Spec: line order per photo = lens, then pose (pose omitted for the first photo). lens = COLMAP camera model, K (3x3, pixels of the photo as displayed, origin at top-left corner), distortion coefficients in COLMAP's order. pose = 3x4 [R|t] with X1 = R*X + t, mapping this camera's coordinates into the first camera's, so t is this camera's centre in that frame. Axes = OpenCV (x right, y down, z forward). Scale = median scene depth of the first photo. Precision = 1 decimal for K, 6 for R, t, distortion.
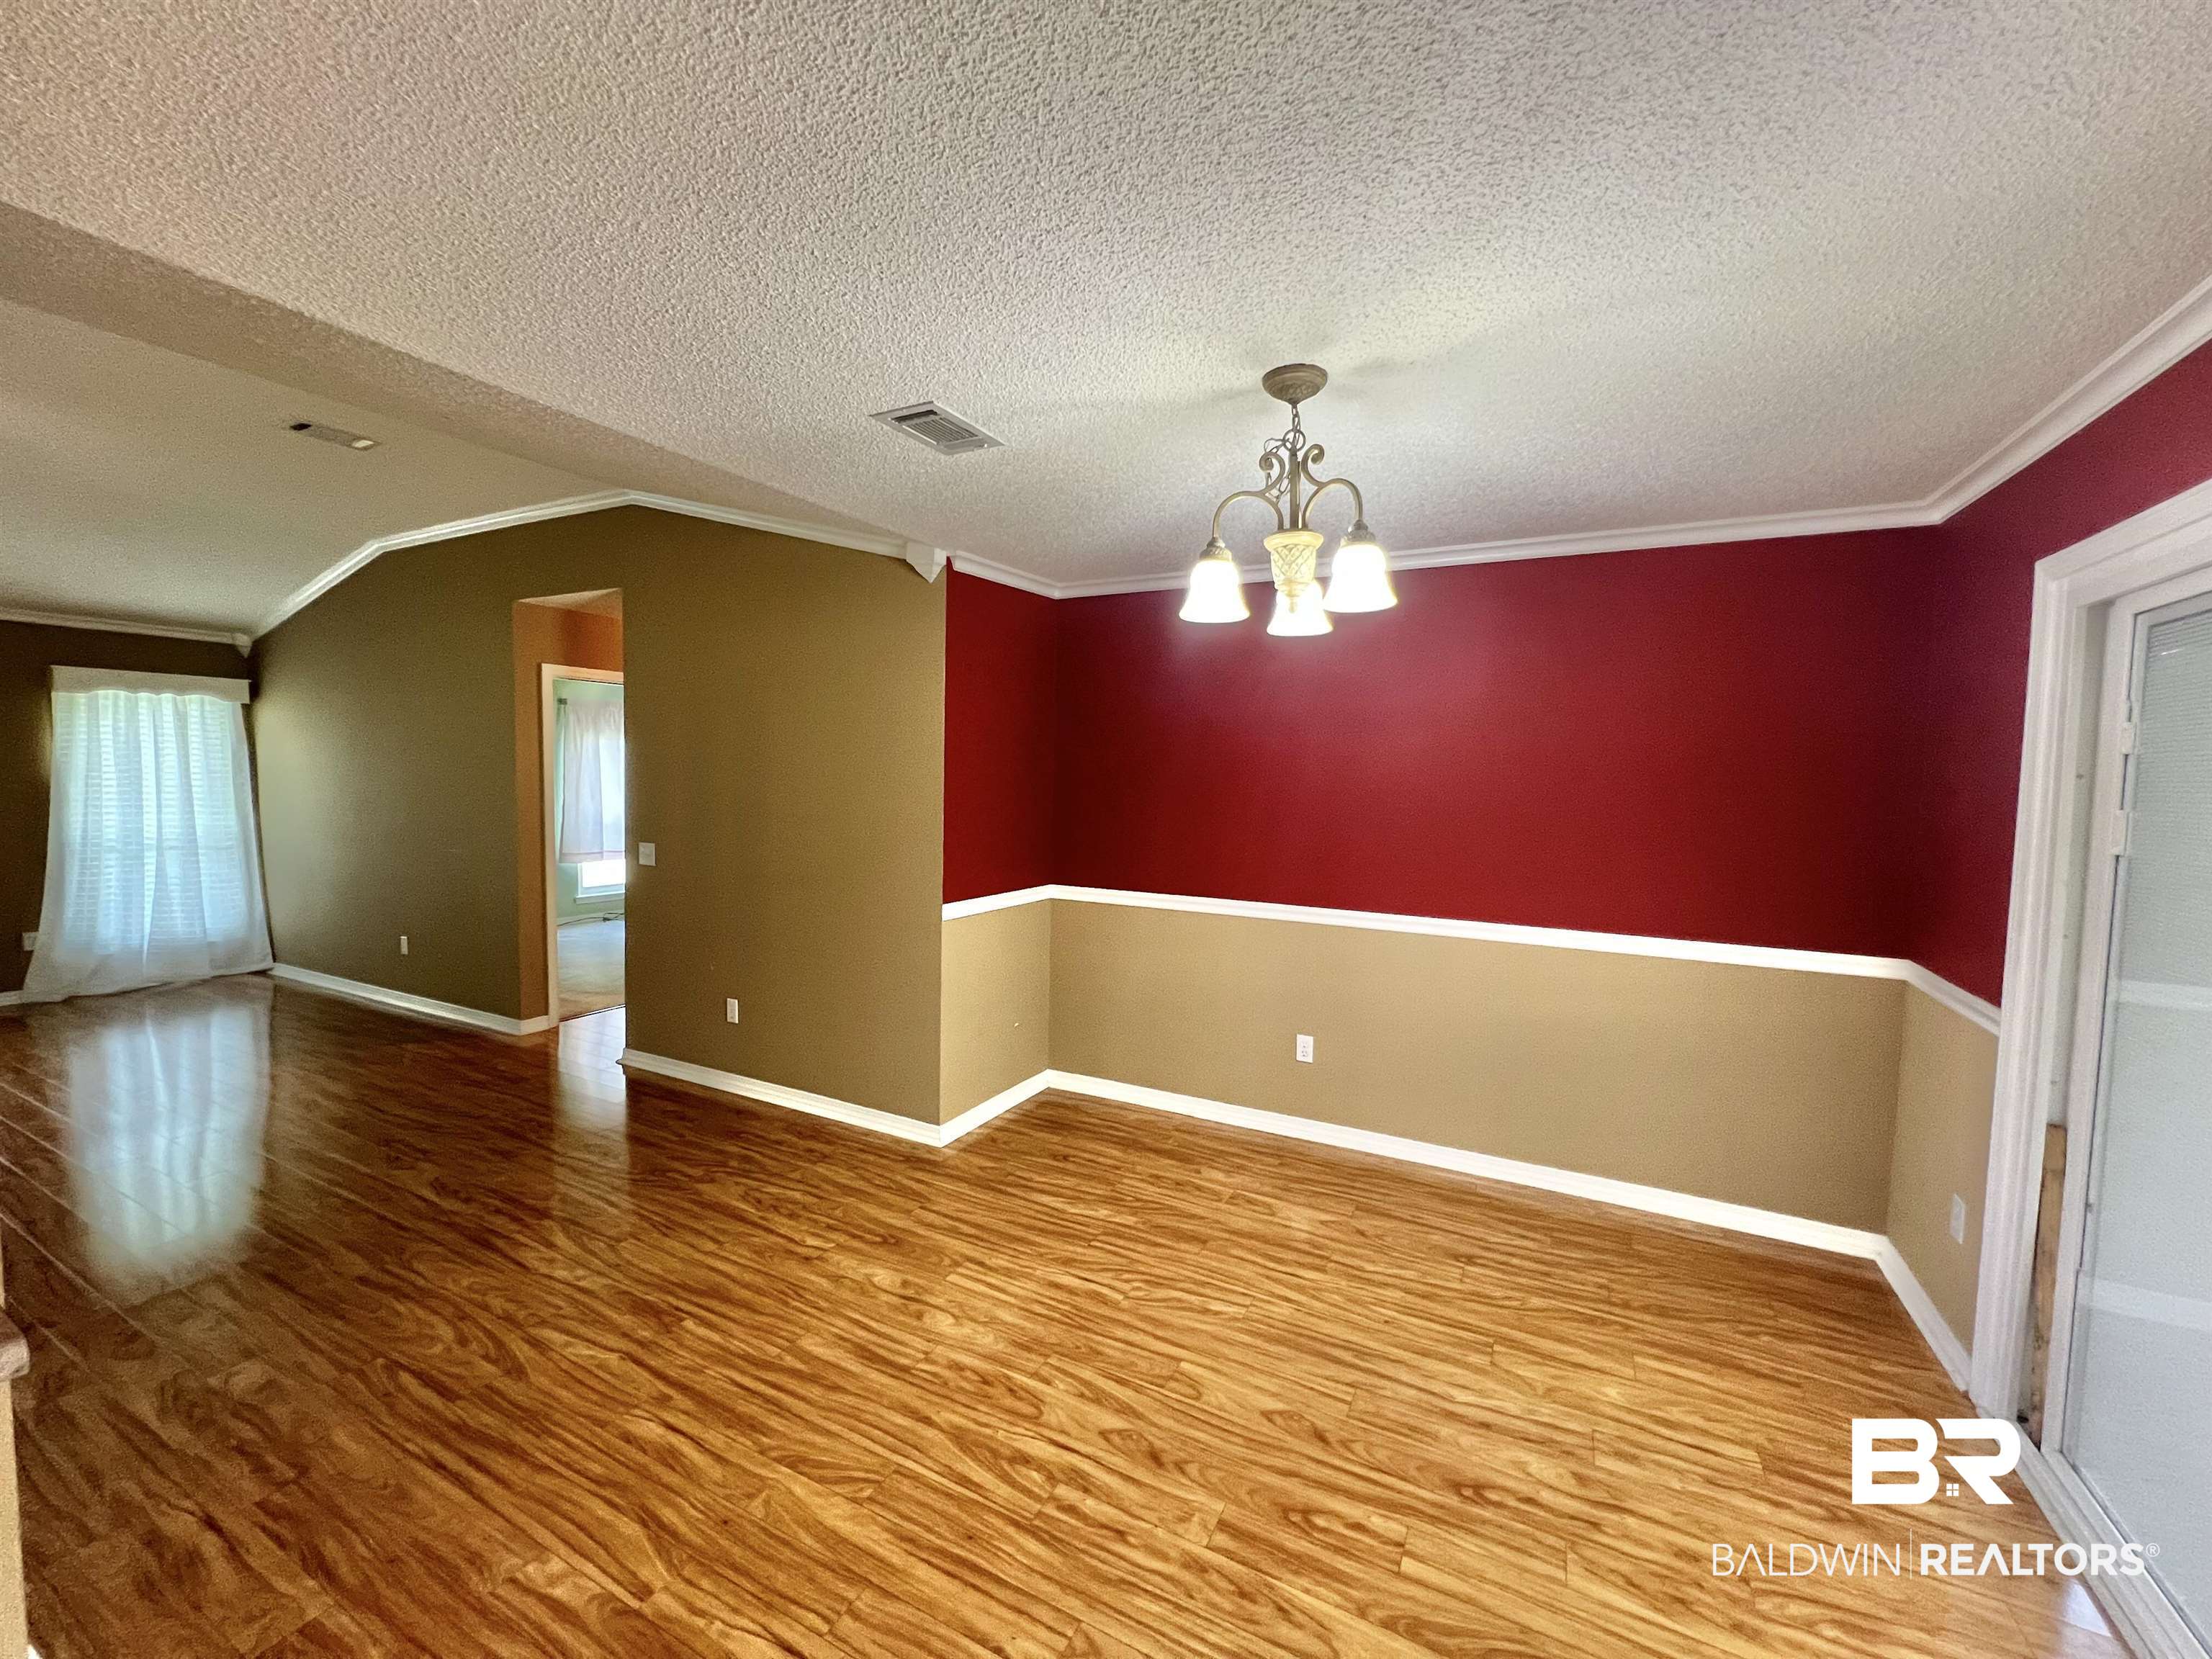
lens RADIAL K [[880.4, 0, 1107.3], [0, 880.4, 832.5], [0, 0, 1]] dist [-0.002297, 0.000677]
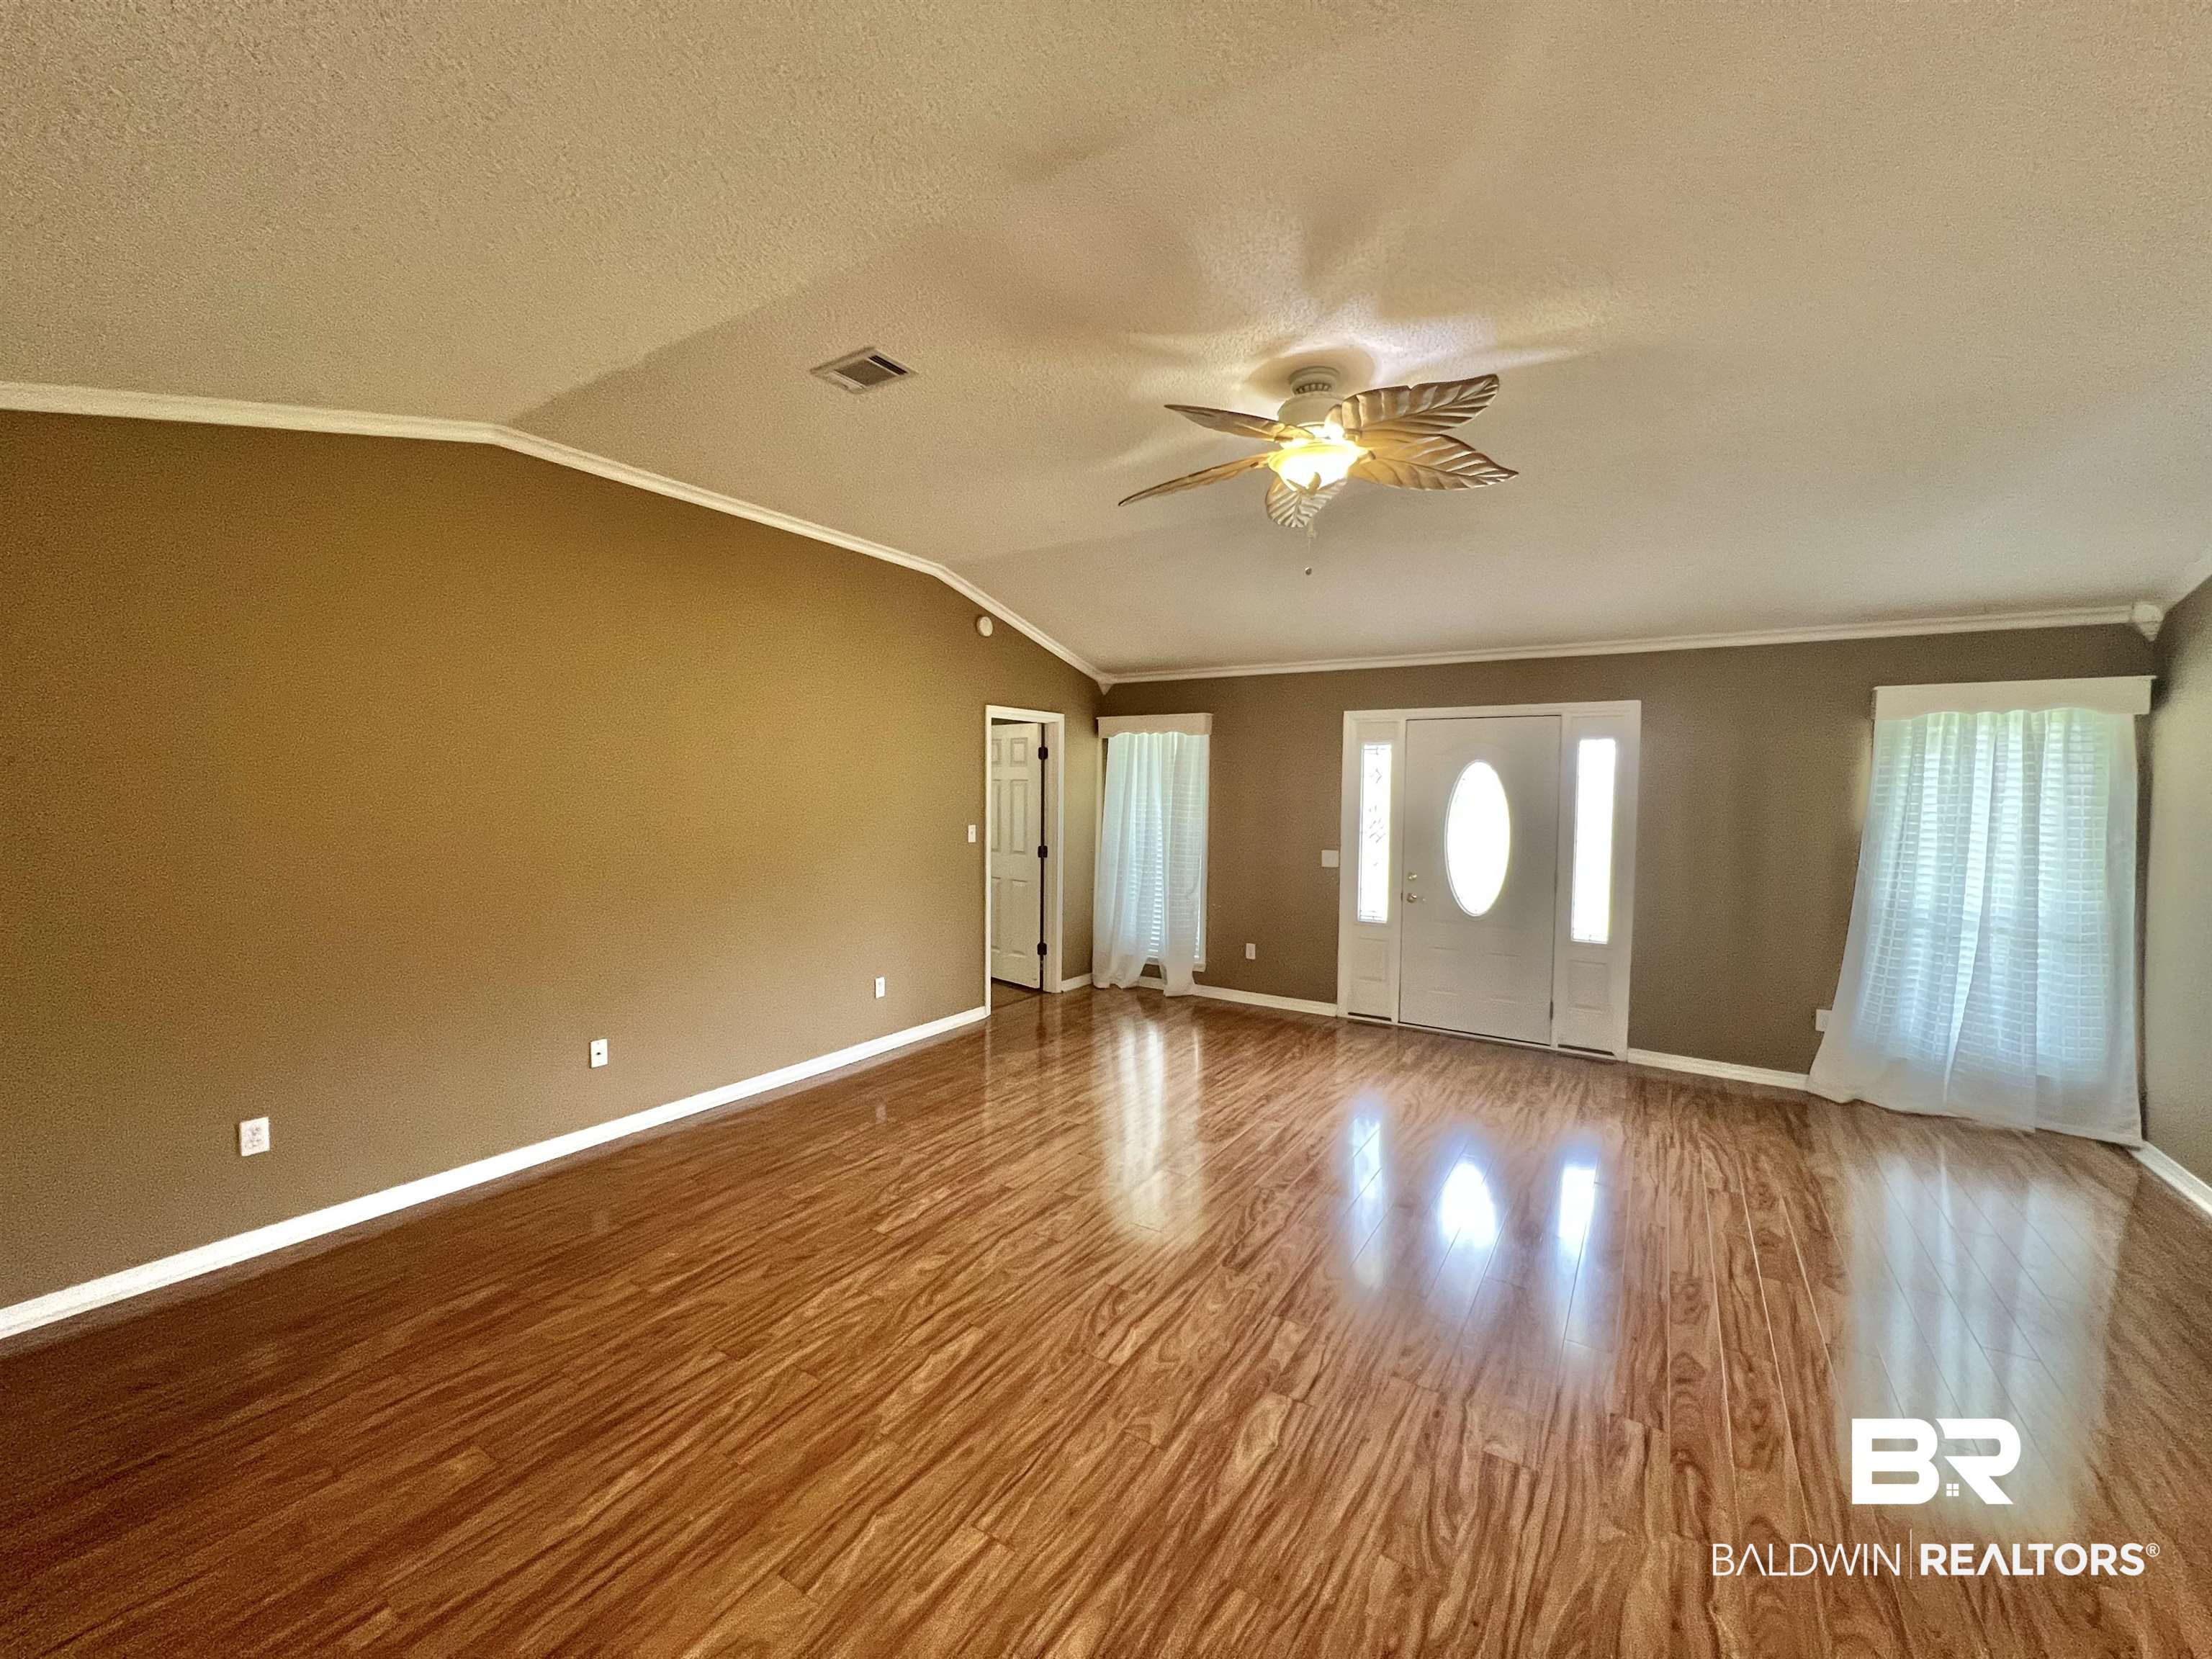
lens RADIAL K [[880.4, 0, 1105.4], [0, 880.4, 823.3], [0, 0, 1]] dist [-0.002297, 0.000677]
pose [[-0.073762, 0.027567, -0.996895, -0.327588], [-0.077488, 0.996437, 0.033288, -0.036776], [0.994261, 0.079703, -0.071363, 0.346414]]
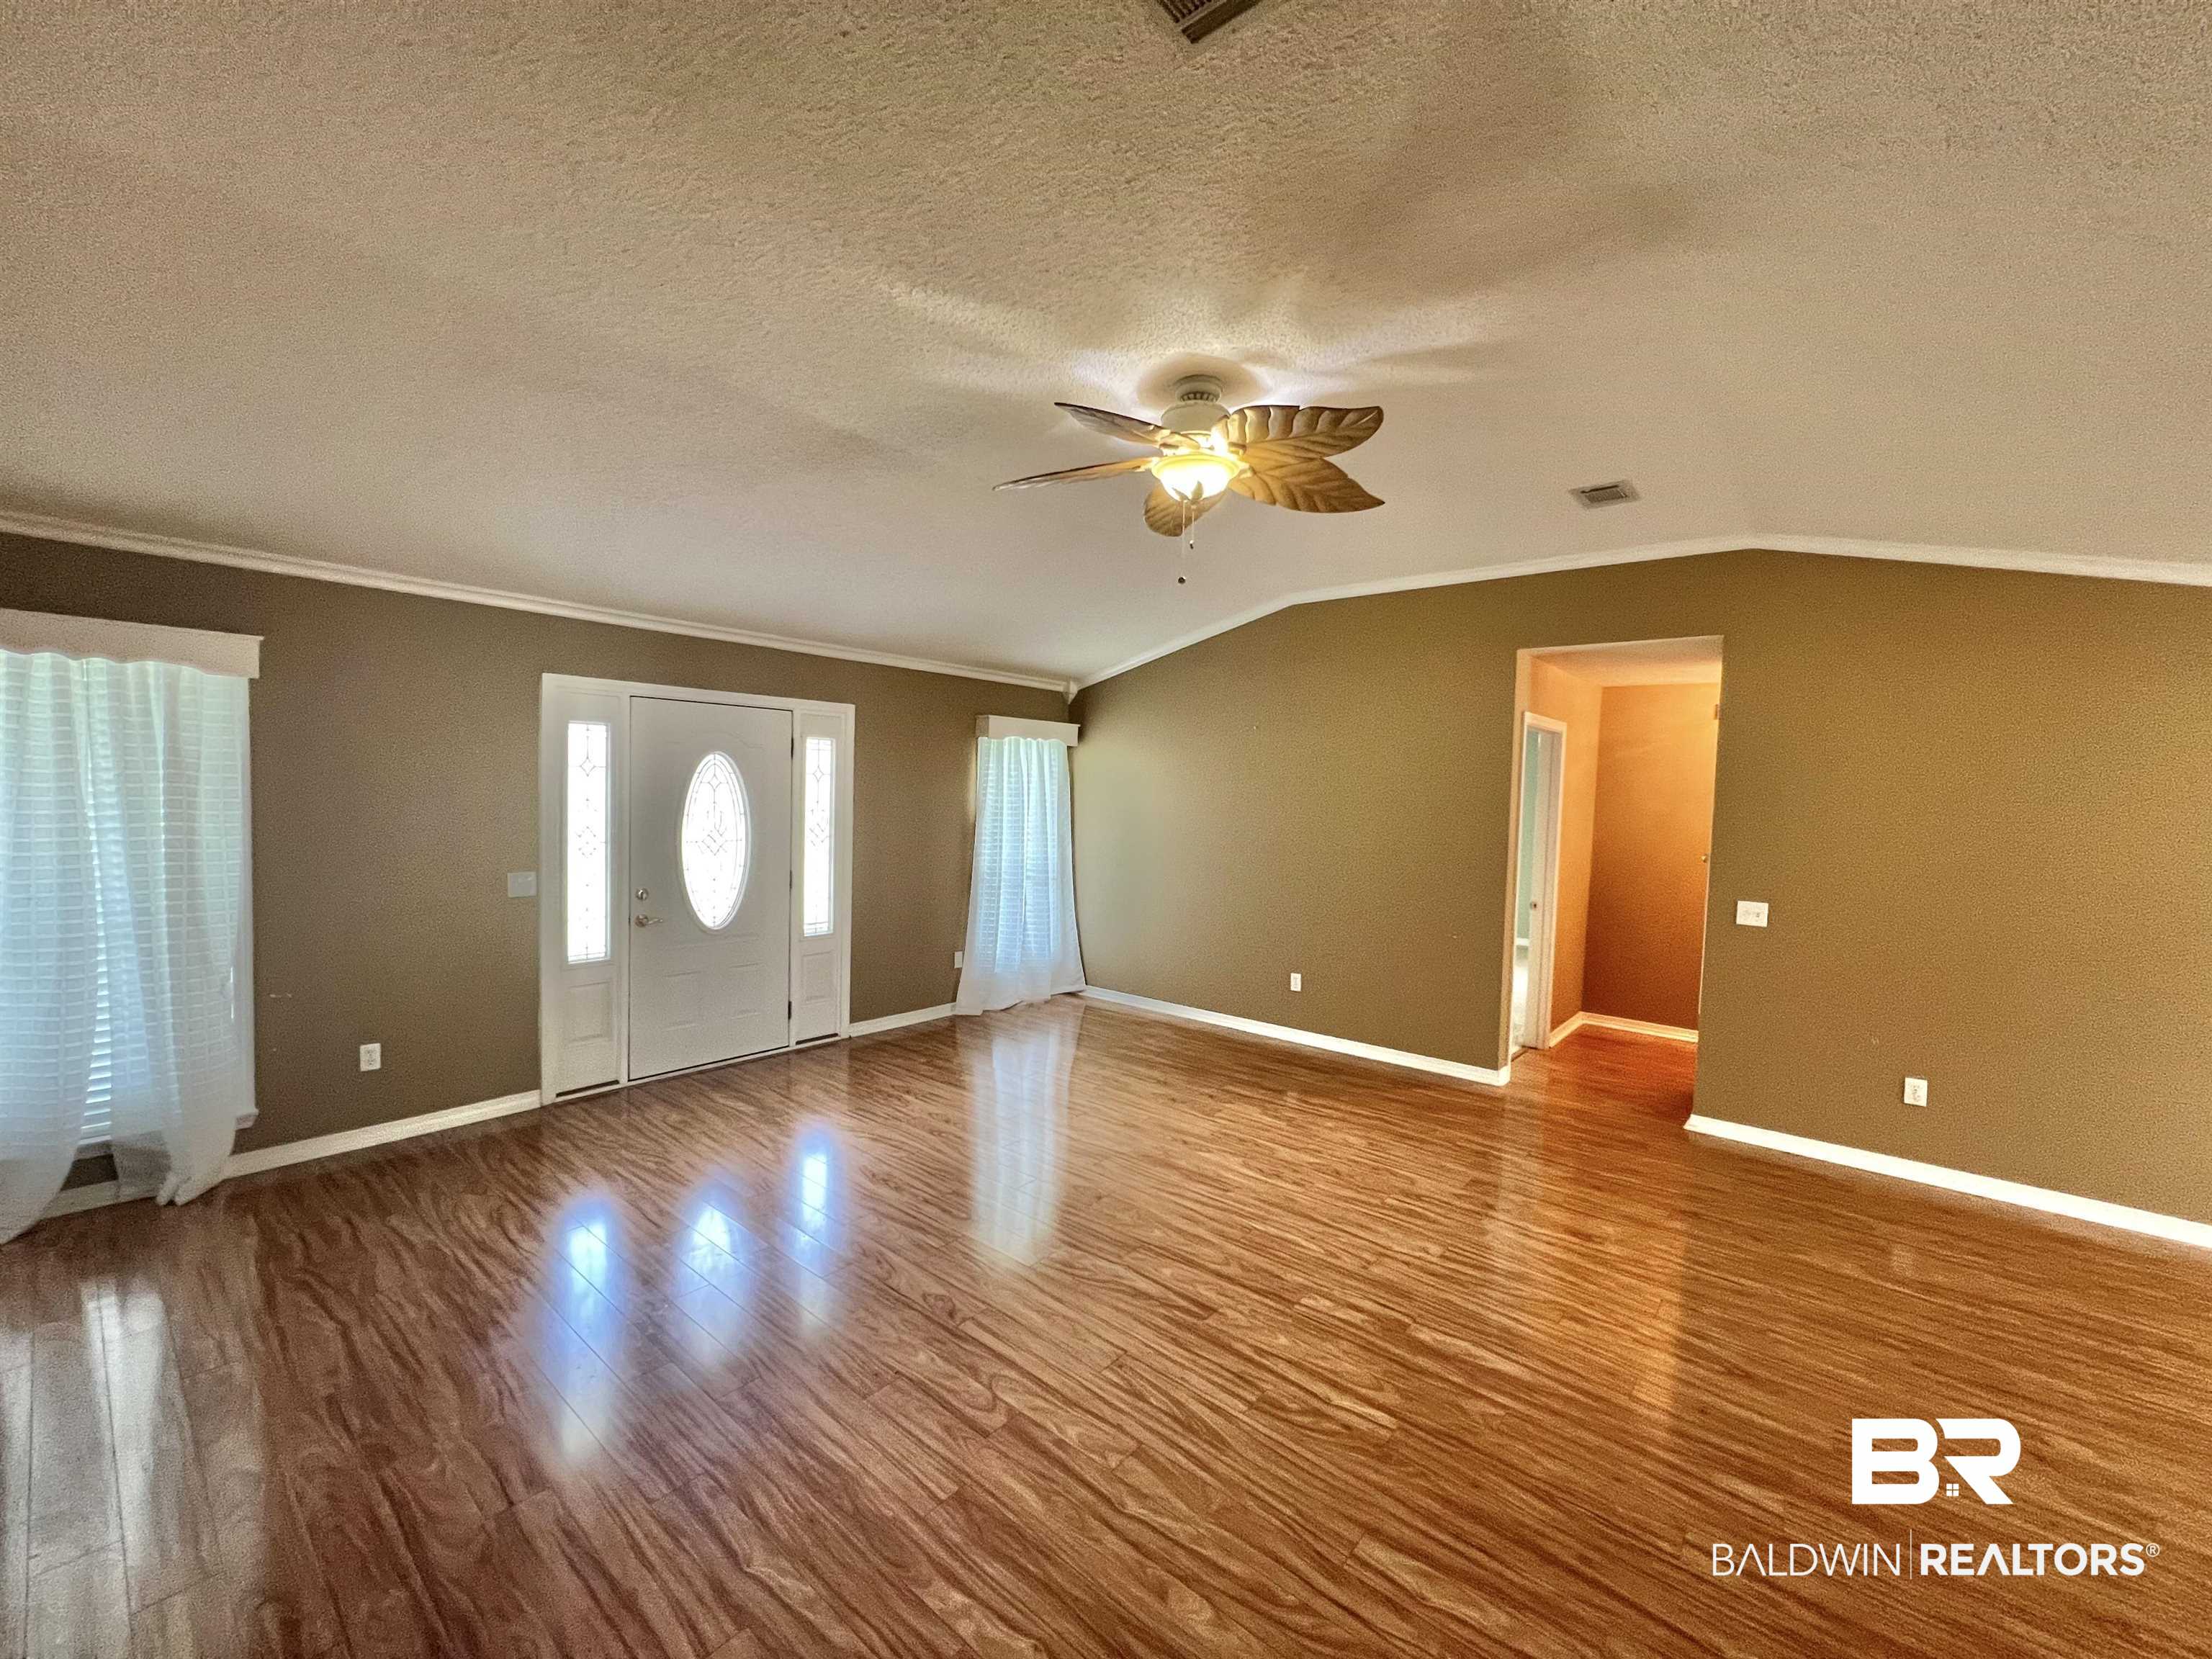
lens RADIAL K [[880.4, 0, 1103.6], [0, 880.4, 822.8], [0, 0, 1]] dist [-0.002297, 0.000677]
pose [[0.977280, 0.017819, -0.211200, -0.769123], [-0.024615, 0.999259, -0.029593, -0.021620], [0.210516, 0.034120, 0.976995, -0.062314]]
